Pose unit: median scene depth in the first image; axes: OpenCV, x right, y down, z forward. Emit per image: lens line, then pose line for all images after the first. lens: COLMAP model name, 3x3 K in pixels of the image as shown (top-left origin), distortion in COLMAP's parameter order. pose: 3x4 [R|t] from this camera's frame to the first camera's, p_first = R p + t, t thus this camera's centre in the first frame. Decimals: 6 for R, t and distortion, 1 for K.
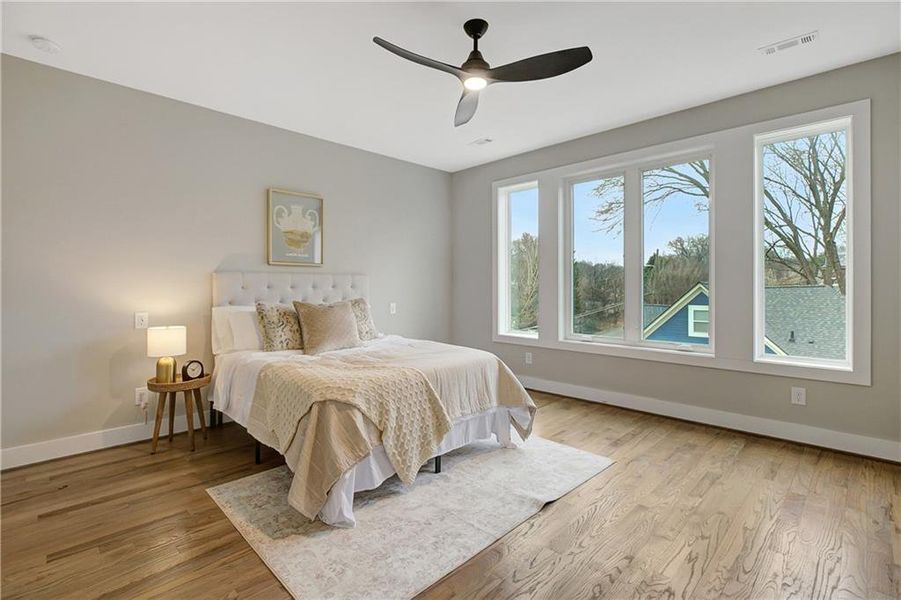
lens RADIAL K [[416.0, 0, 453.5], [0, 416.0, 295.9], [0, 0, 1]] dist [0.009182, 0.000180]
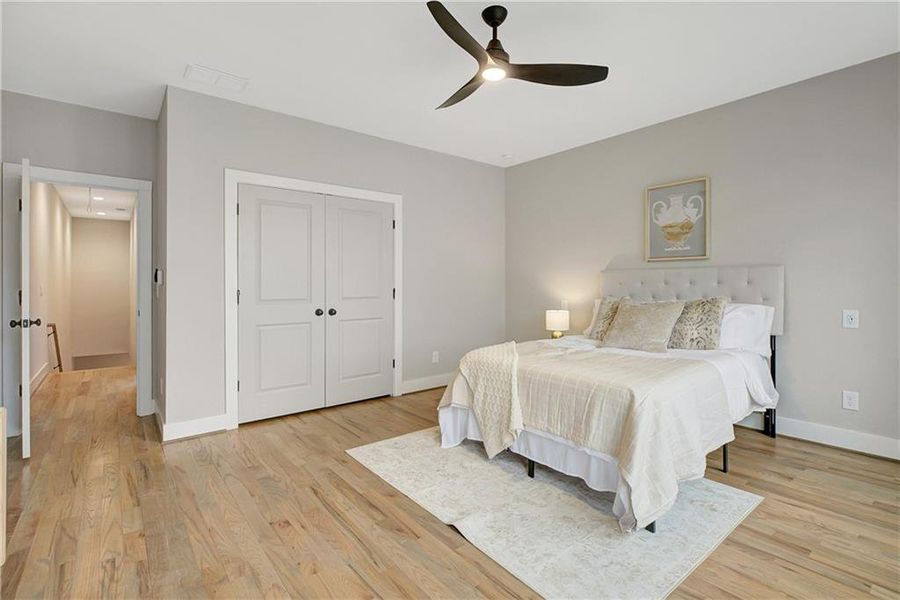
lens RADIAL K [[415.5, 0, 453.0], [0, 415.5, 295.9], [0, 0, 1]] dist [0.009182, 0.000180]
pose [[-0.102522, 0.030881, -0.994251, 0.629074], [-0.017959, 0.999298, 0.032889, -0.014766], [0.994569, 0.021228, -0.101896, 0.619385]]
